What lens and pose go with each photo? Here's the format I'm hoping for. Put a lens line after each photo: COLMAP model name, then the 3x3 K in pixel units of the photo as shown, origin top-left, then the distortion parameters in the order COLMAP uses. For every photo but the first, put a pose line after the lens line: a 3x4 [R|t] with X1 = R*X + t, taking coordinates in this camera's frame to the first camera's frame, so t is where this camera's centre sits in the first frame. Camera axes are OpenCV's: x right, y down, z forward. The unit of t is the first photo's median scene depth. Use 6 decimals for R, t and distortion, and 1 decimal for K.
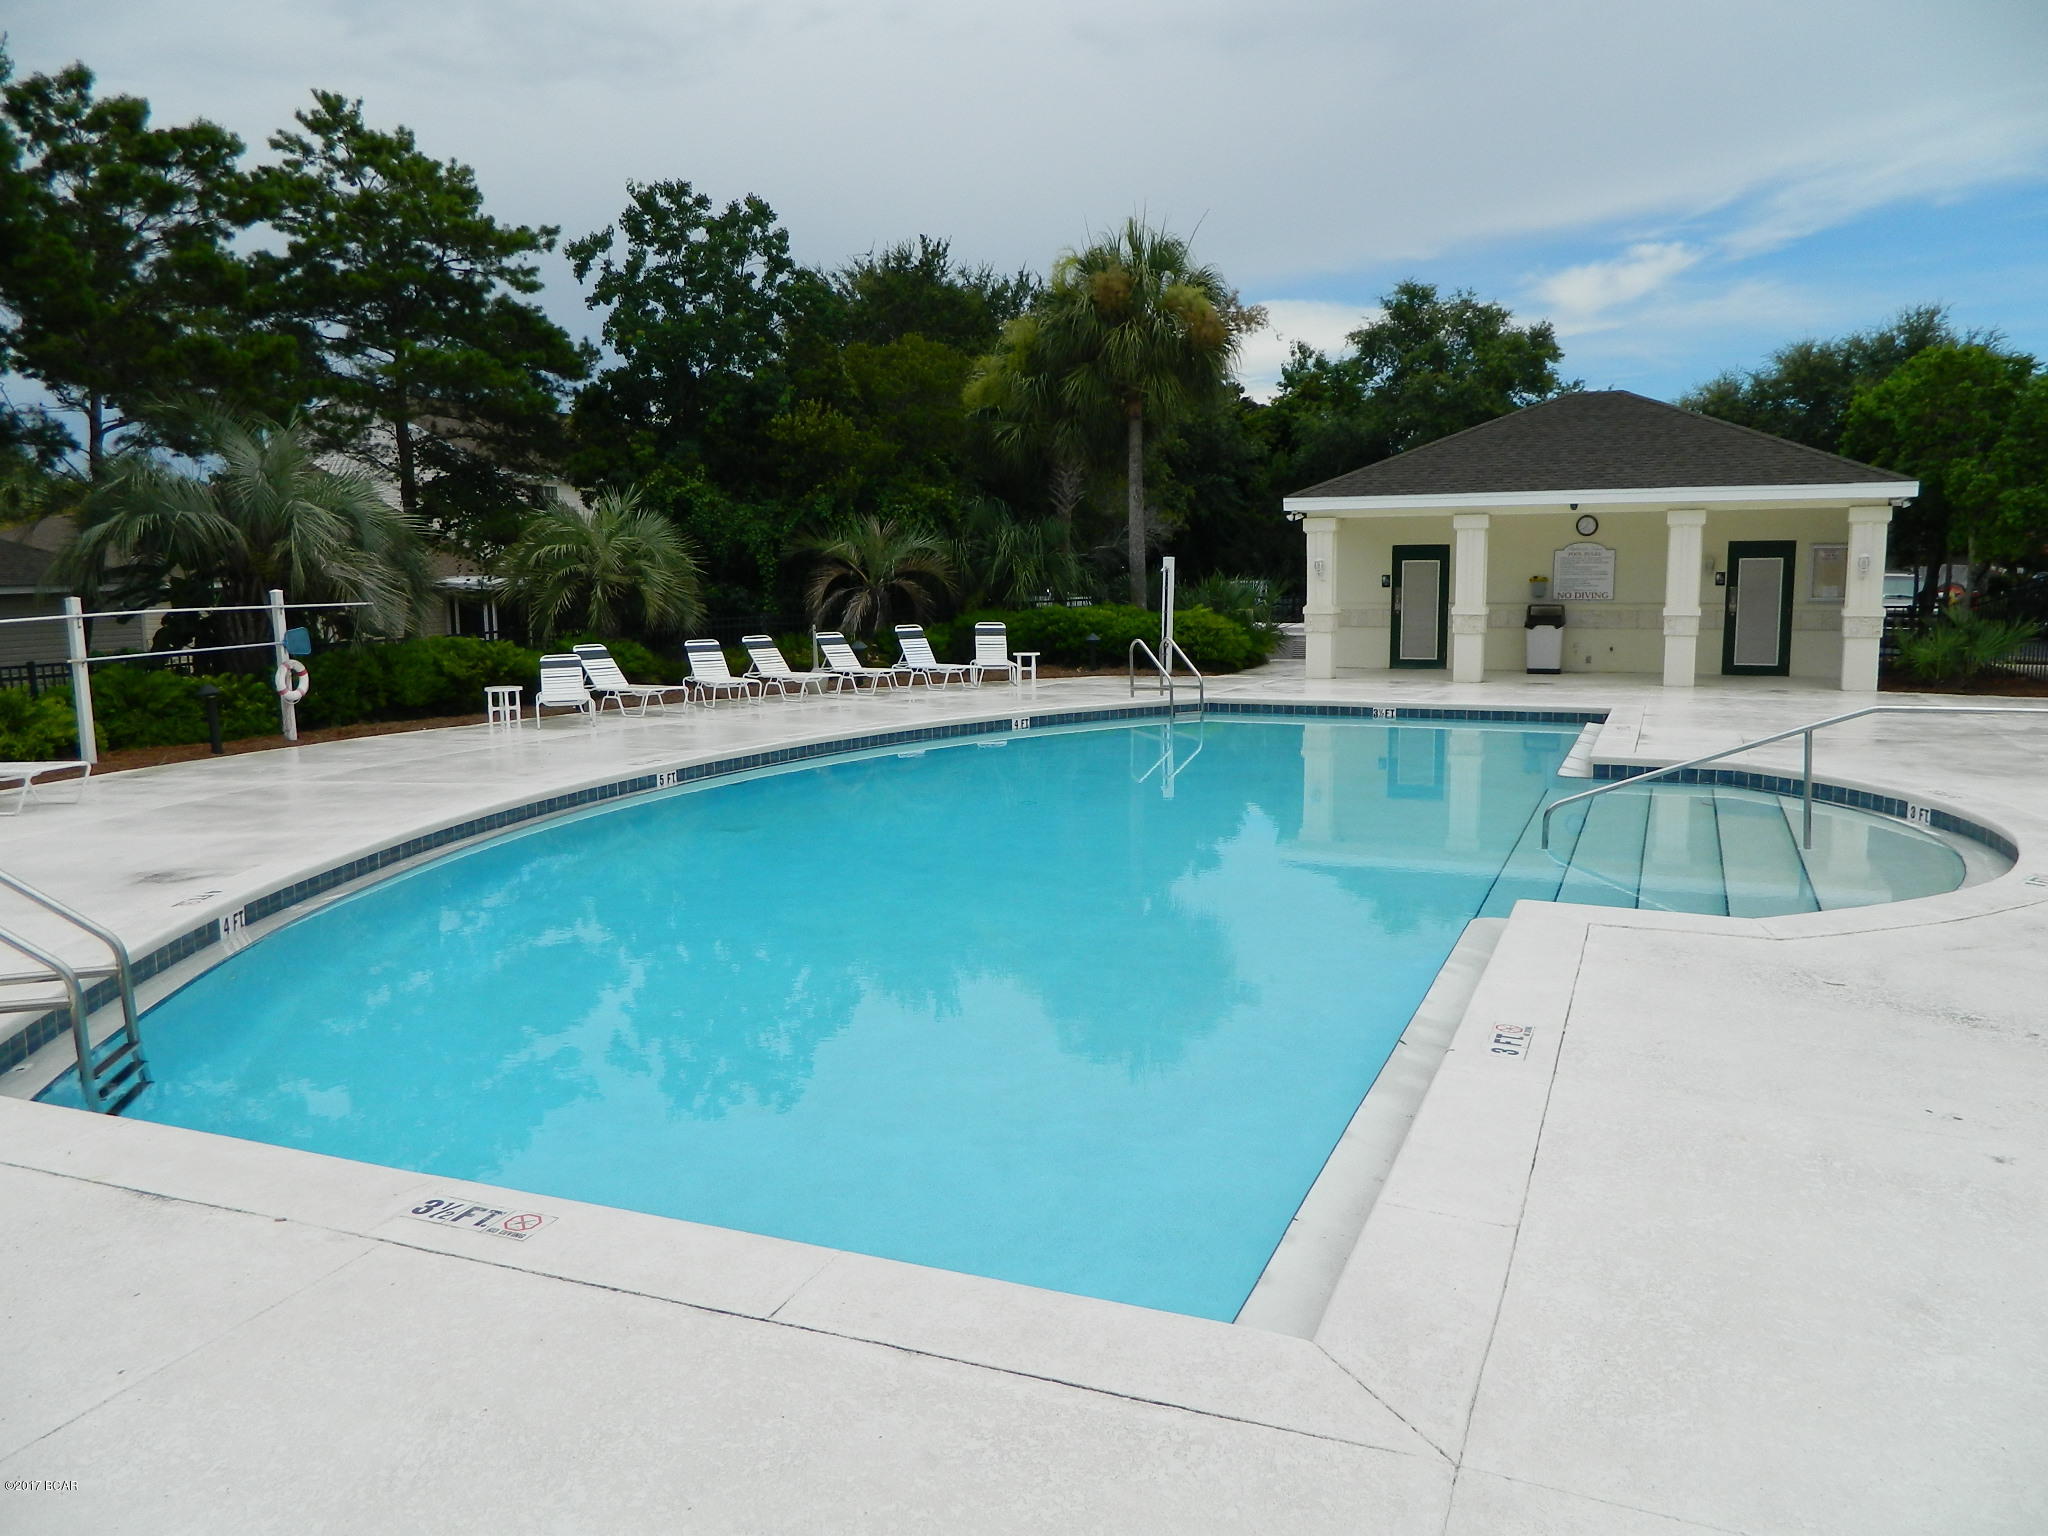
lens RADIAL K [[1490.4, 0, 991.8], [0, 1490.4, 759.4], [0, 0, 1]] dist [-0.000358, 0.002112]
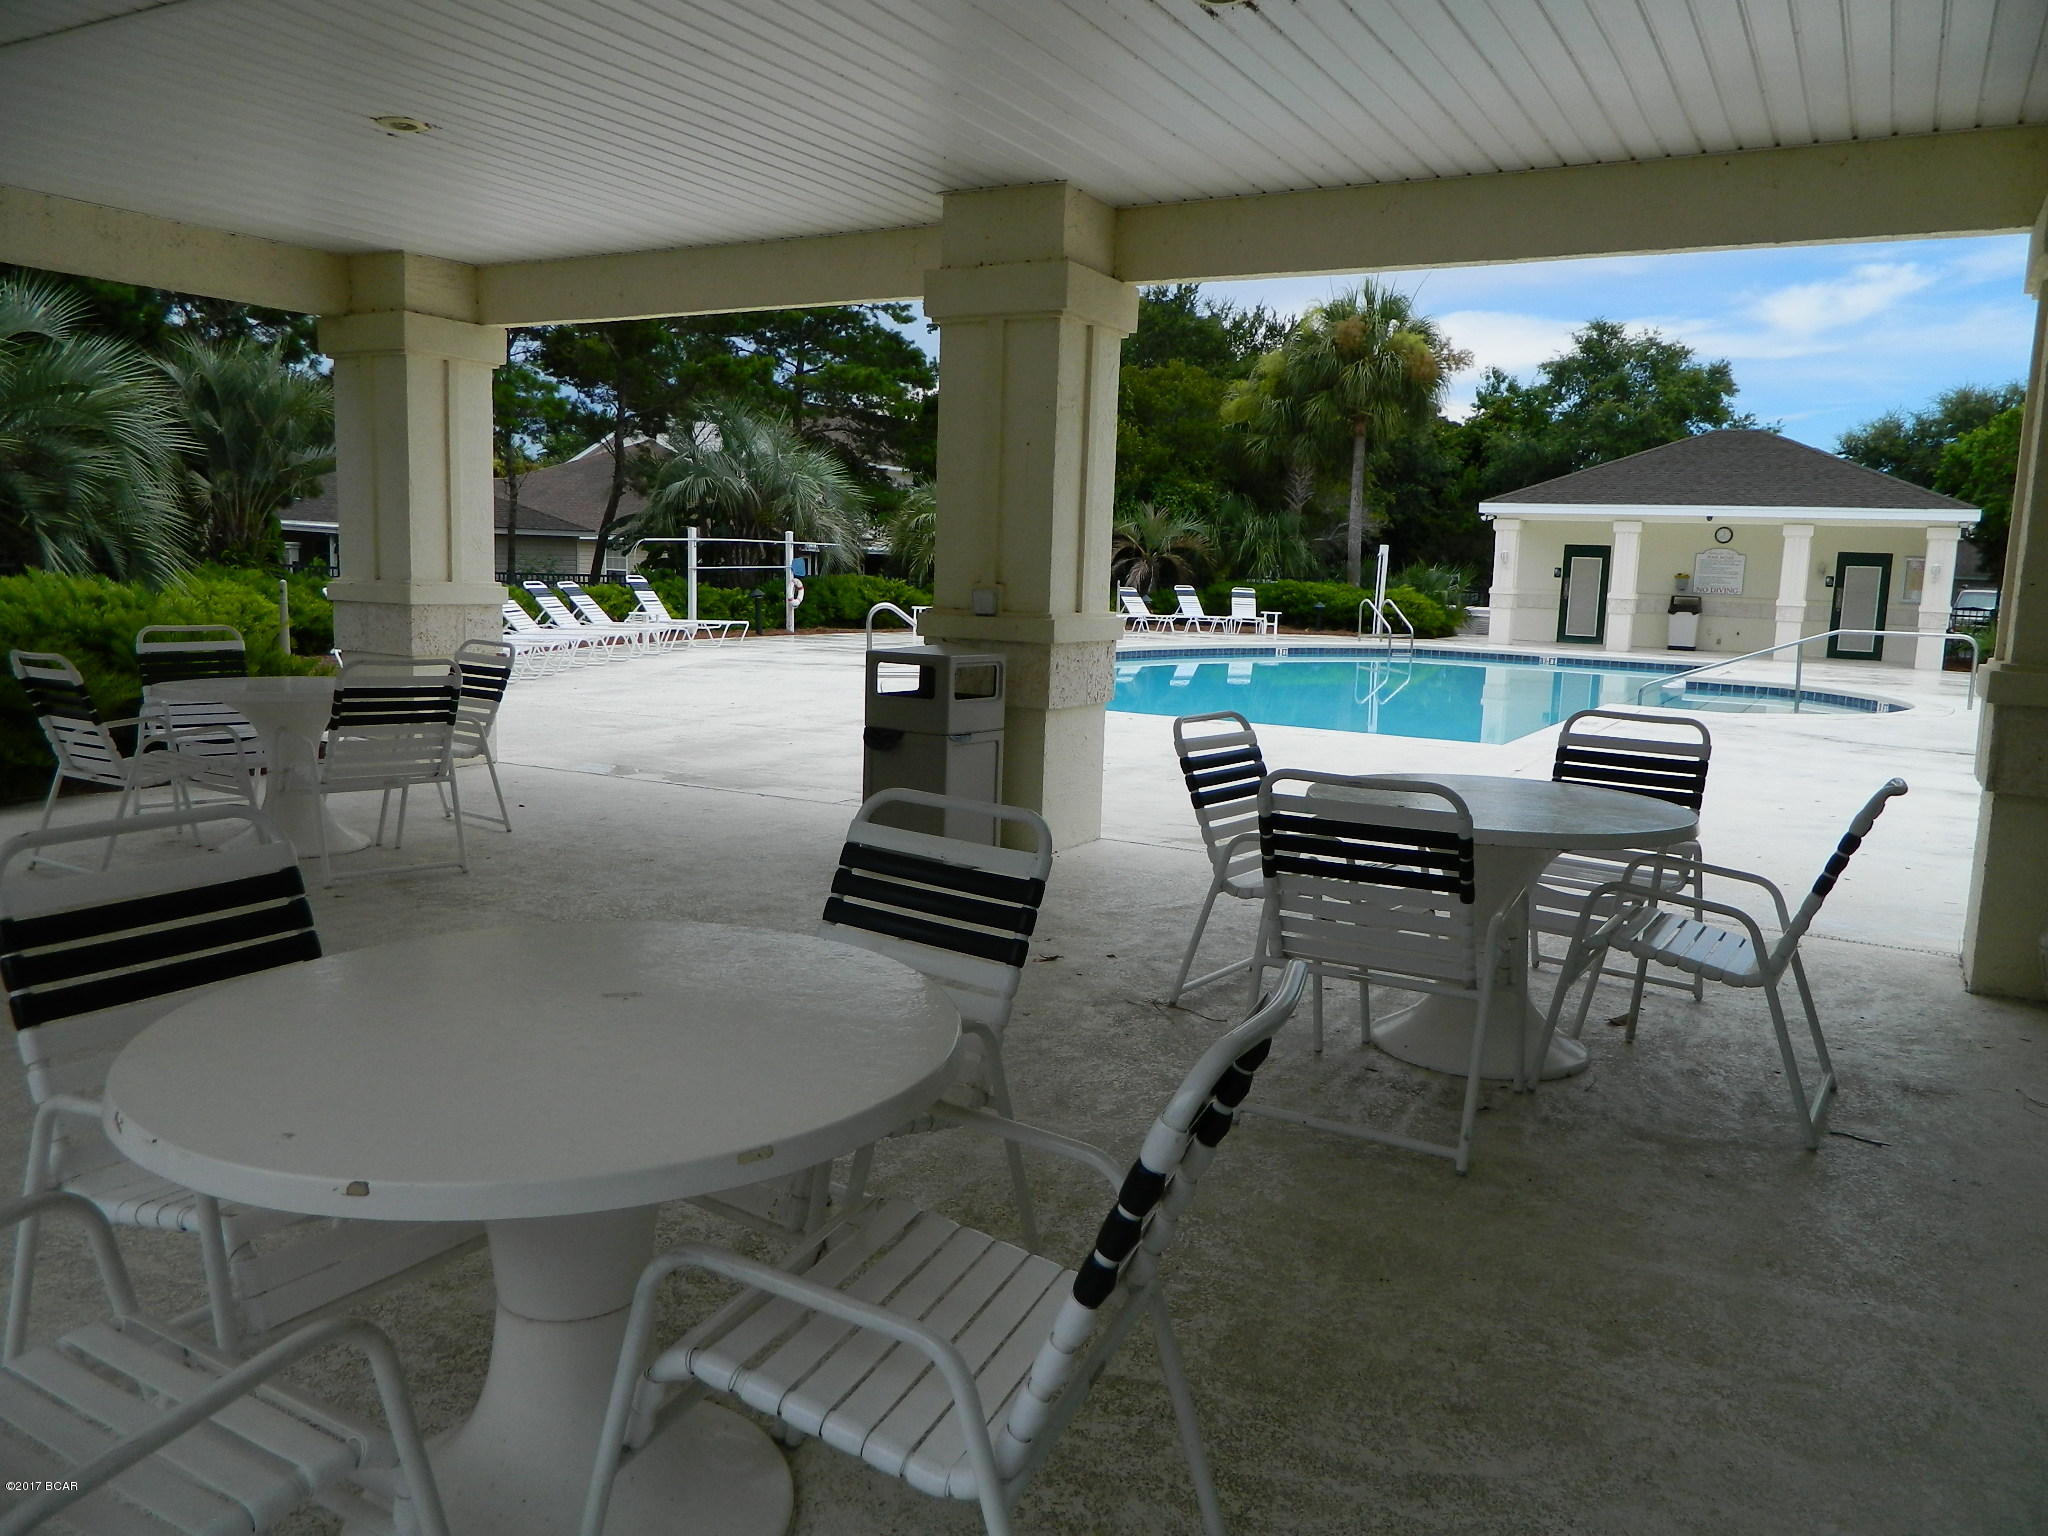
lens RADIAL K [[1490.4, 0, 991.8], [0, 1490.4, 759.4], [0, 0, 1]] dist [-0.000358, 0.002112]
pose [[0.992799, 0.061507, -0.102800, -0.068291], [-0.061474, 0.998103, 0.003487, 0.060122], [0.102819, 0.002857, 0.994696, -0.289533]]
